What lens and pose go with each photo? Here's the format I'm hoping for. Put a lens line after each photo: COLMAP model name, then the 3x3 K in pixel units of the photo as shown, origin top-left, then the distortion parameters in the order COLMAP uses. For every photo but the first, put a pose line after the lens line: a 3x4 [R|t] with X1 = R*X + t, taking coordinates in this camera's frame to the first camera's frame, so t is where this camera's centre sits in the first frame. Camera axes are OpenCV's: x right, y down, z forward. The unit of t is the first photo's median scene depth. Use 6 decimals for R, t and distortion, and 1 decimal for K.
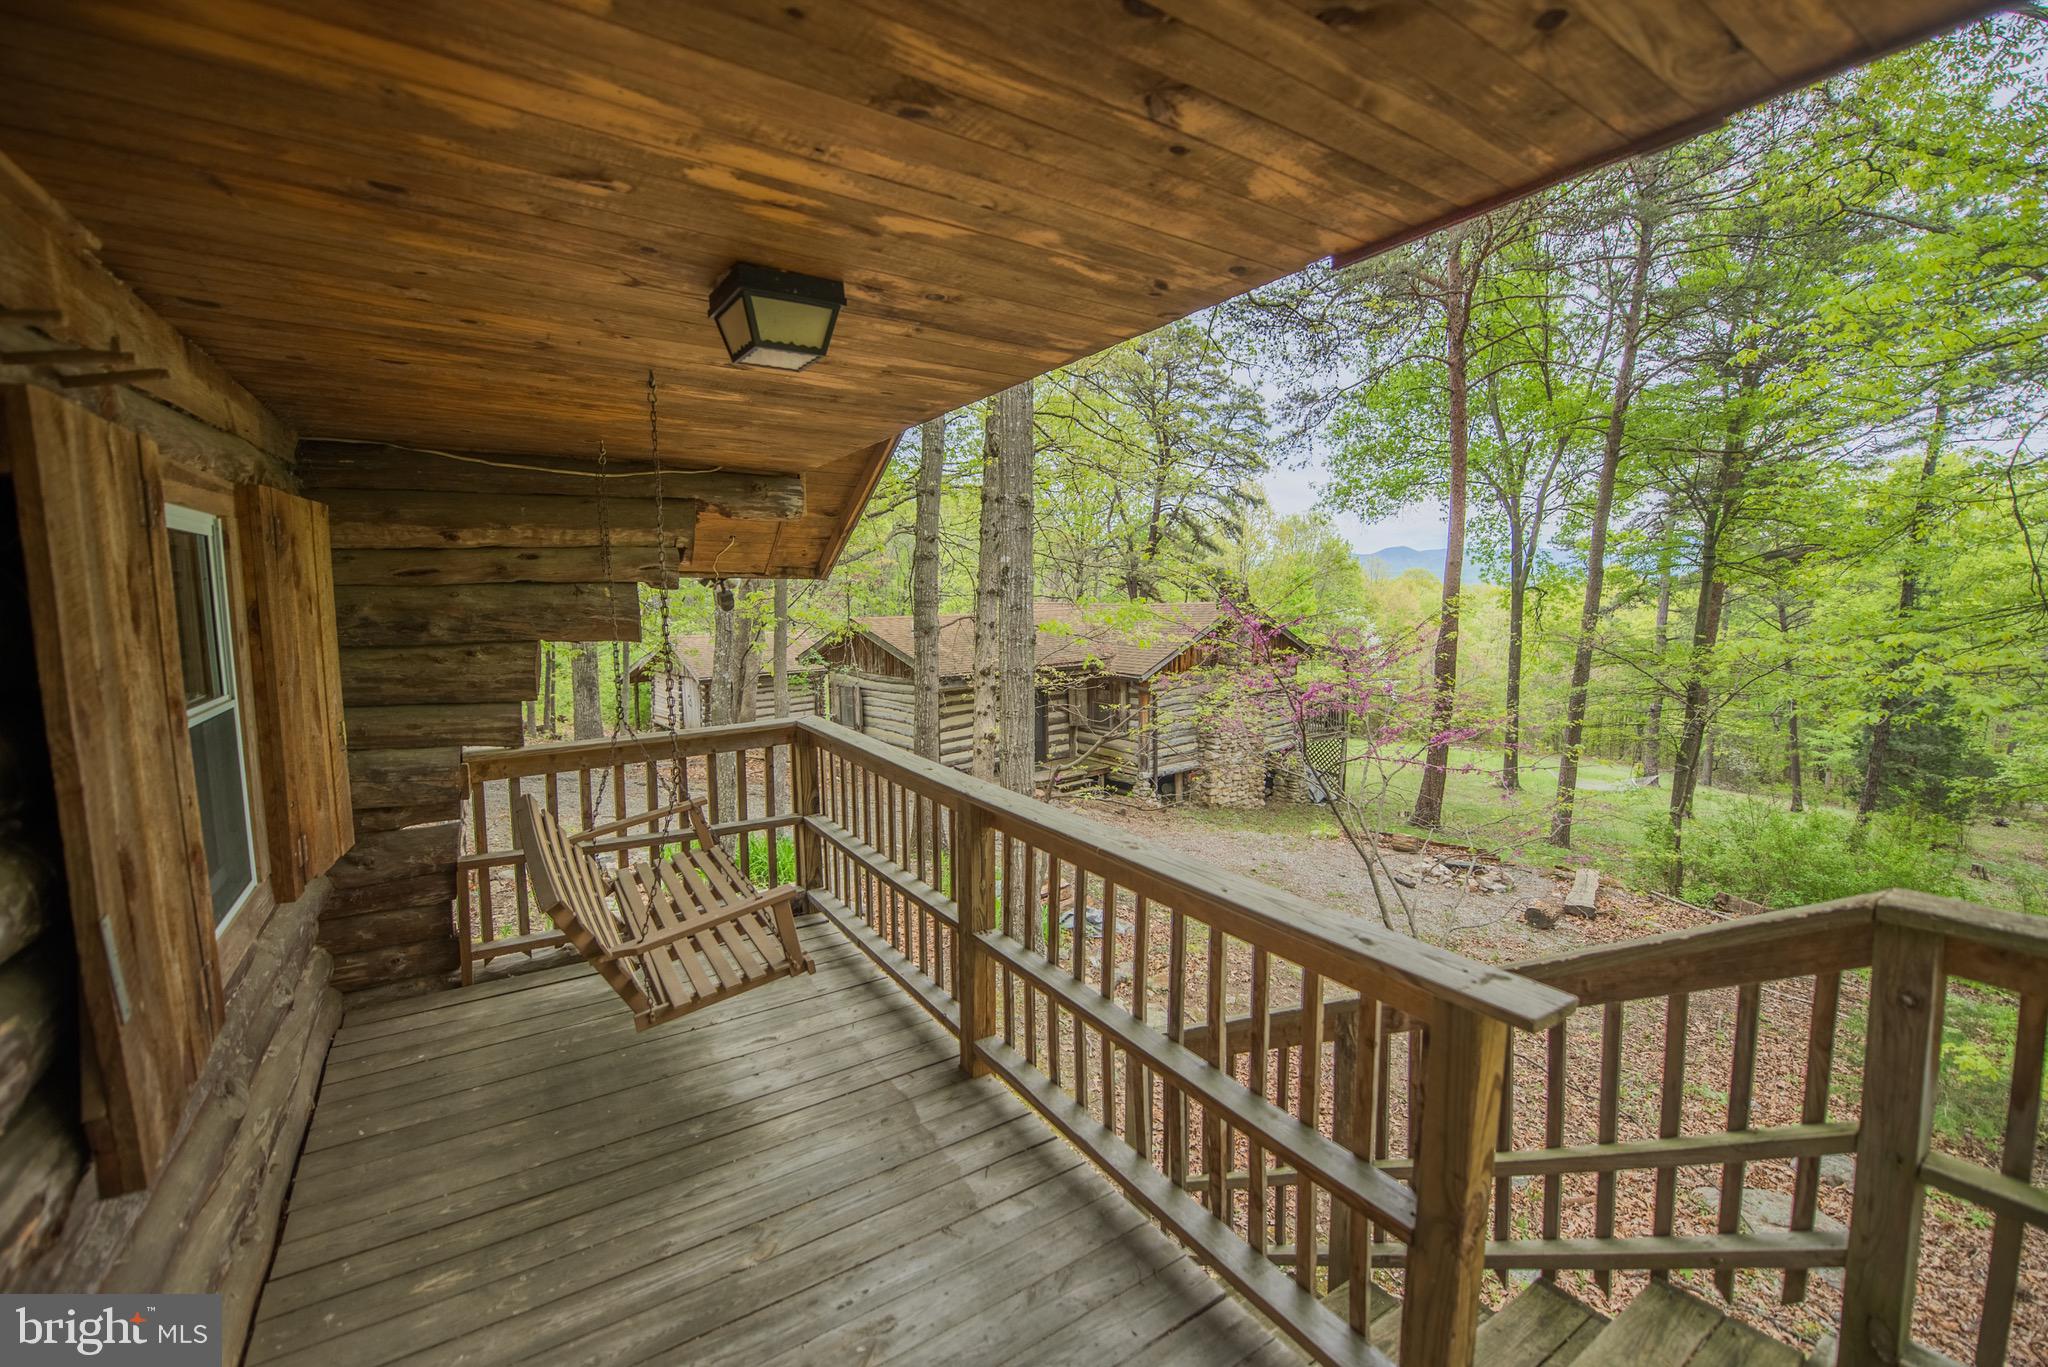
lens RADIAL K [[812.5, 0, 1030.5], [0, 812.5, 681.2], [0, 0, 1]] dist [-0.016312, -0.001347]
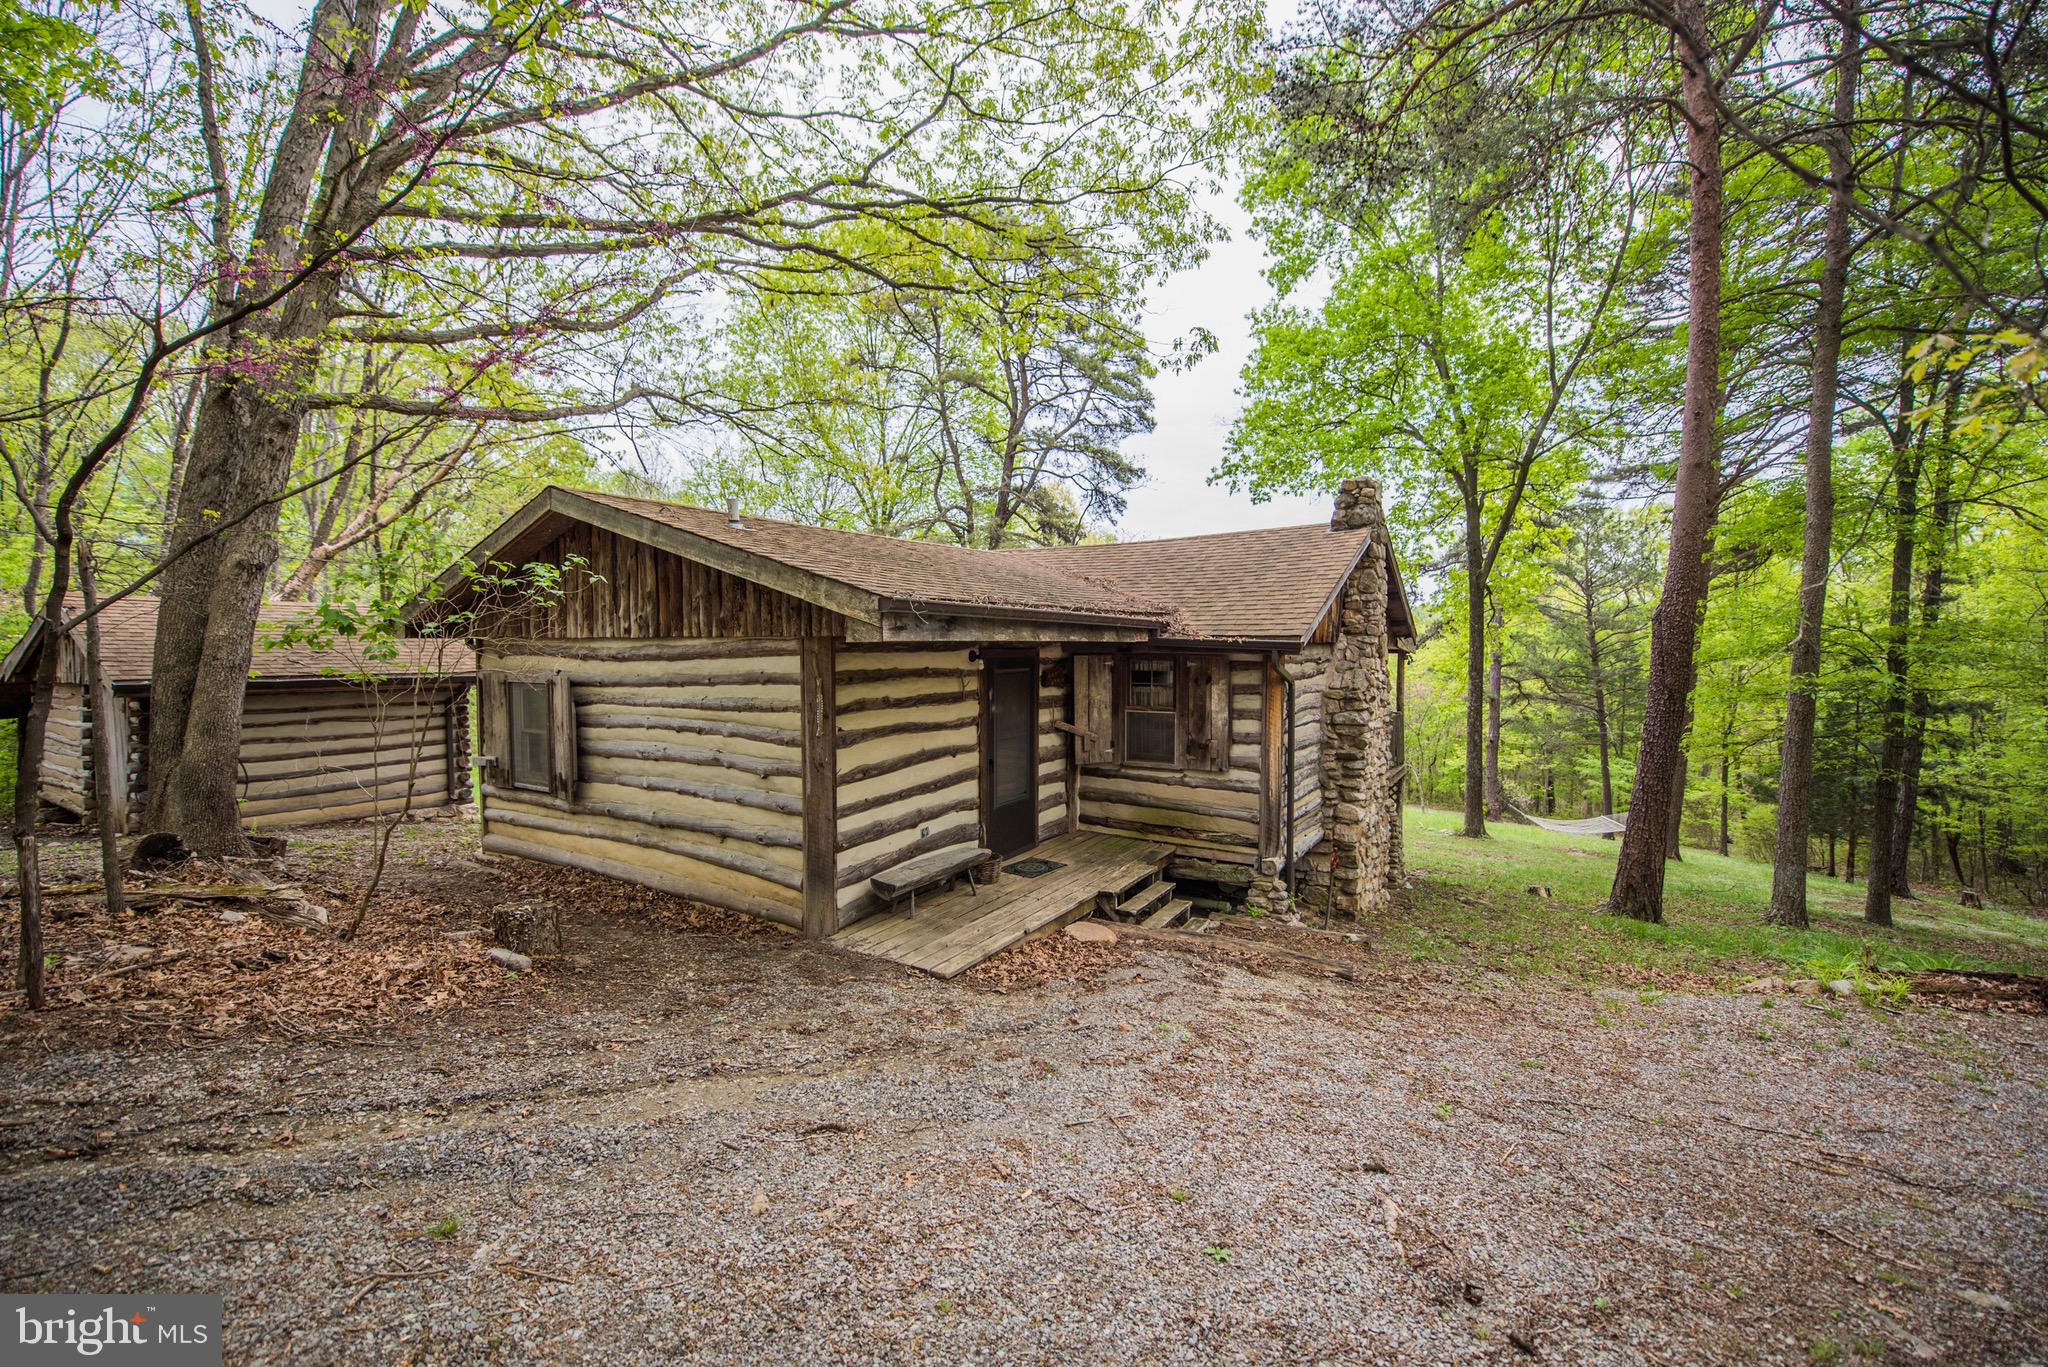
lens RADIAL K [[830.1, 0, 1023.9], [0, 830.1, 687.2], [0, 0, 1]] dist [-0.015086, -0.000706]
pose [[0.945171, -0.001273, 0.326573, -0.134987], [0.021627, 0.998041, -0.058701, 0.038496], [-0.325859, 0.062545, 0.943347, 0.562924]]
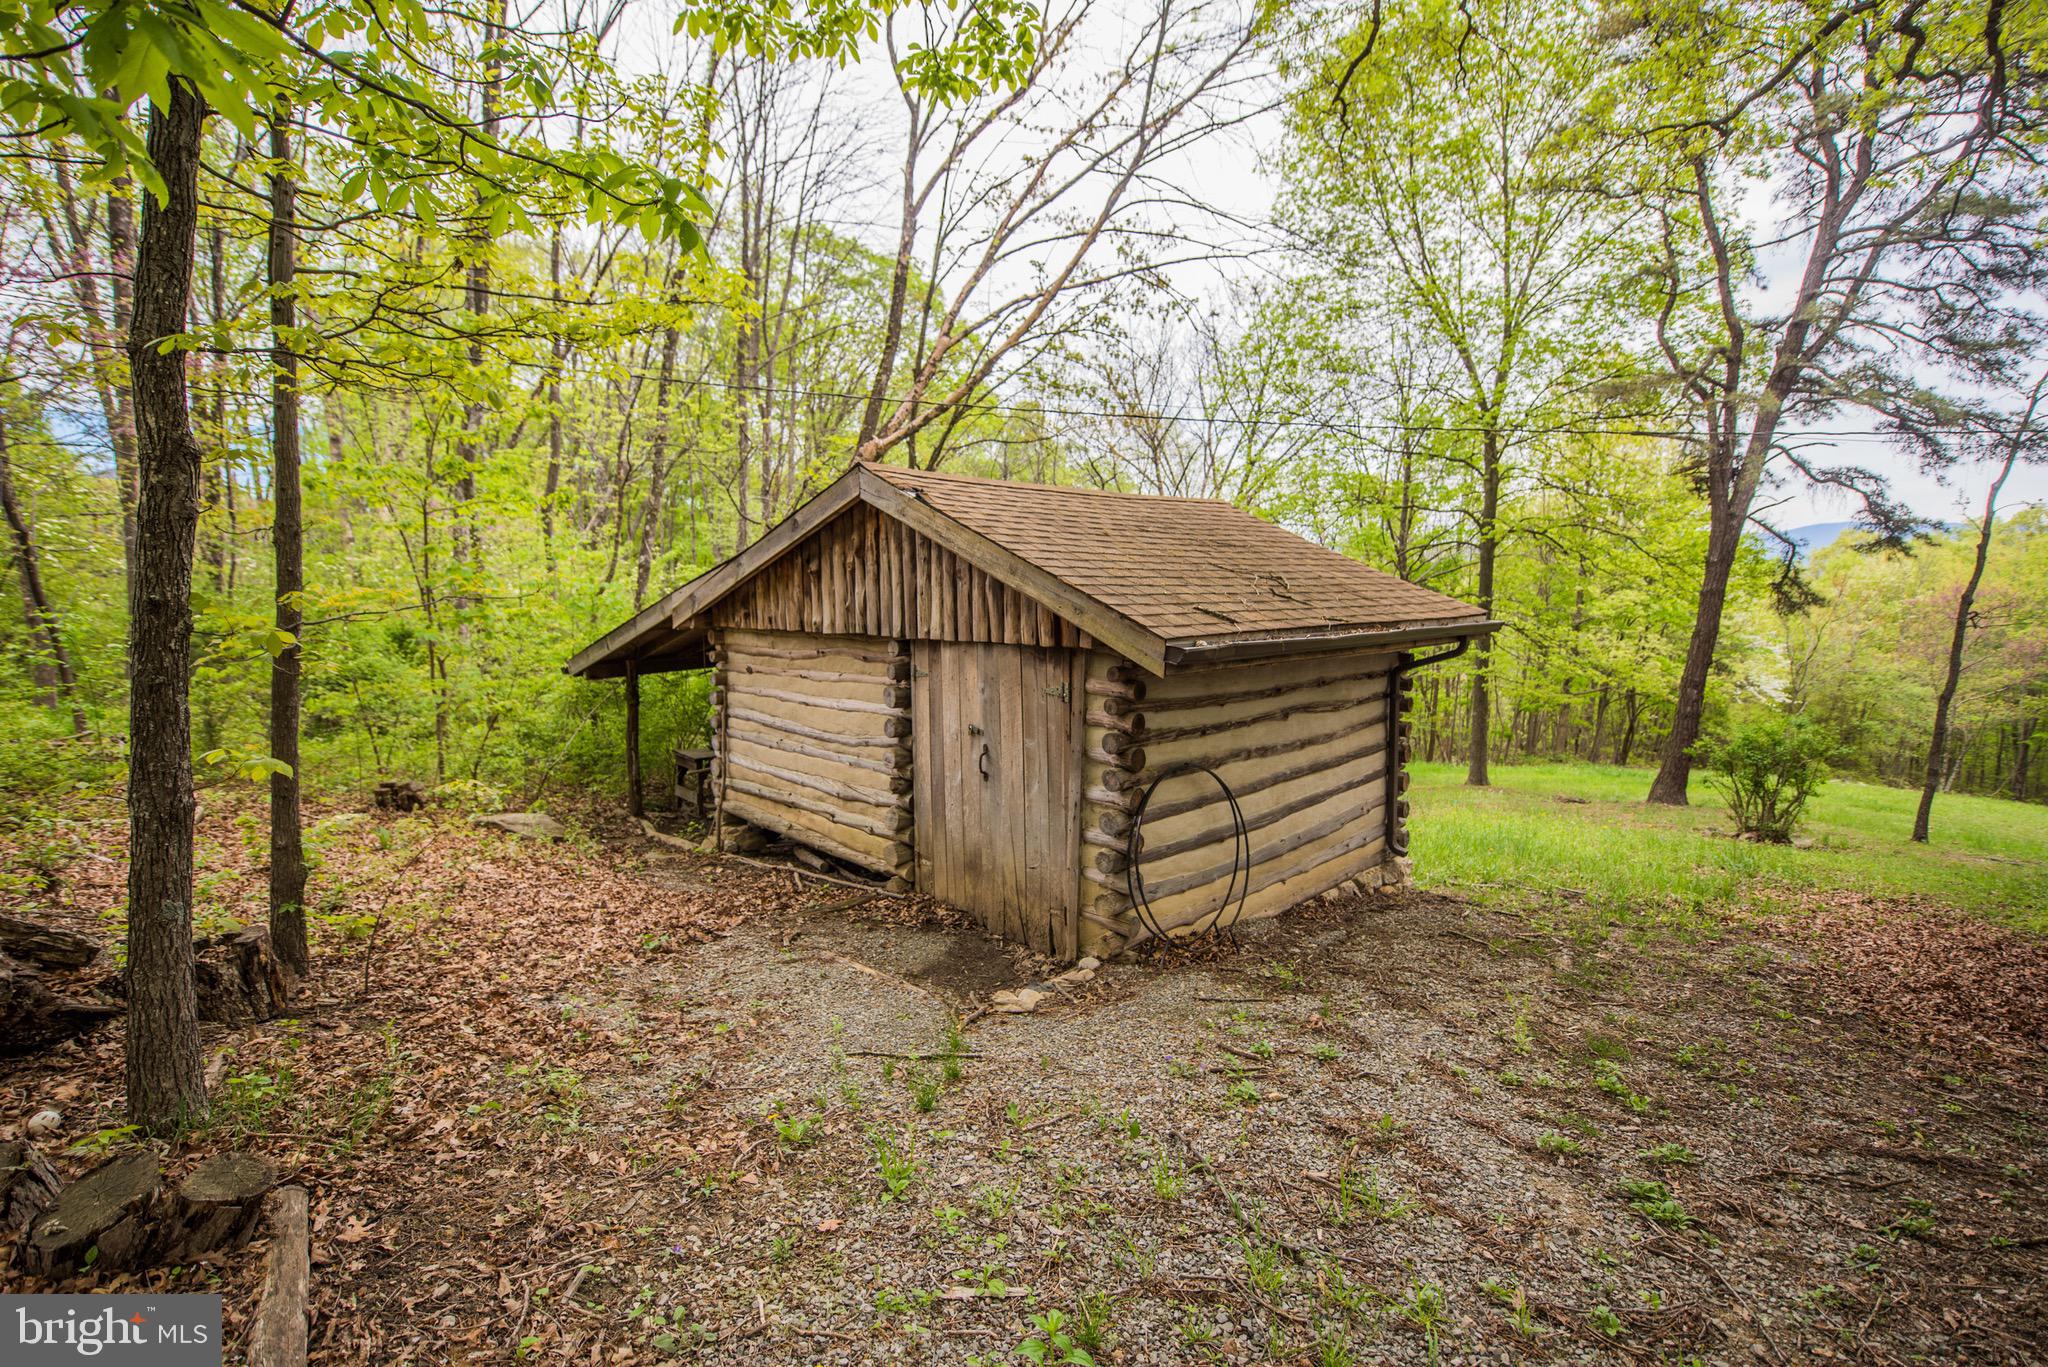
lens RADIAL K [[895.0, 0, 1008.6], [0, 895.0, 684.7], [0, 0, 1]] dist [-0.017134, -0.001230]
pose [[0.998765, 0.002903, 0.049607, -0.531400], [-0.003215, 0.999976, 0.006204, 0.005903], [-0.049588, -0.006356, 0.998750, 0.956969]]
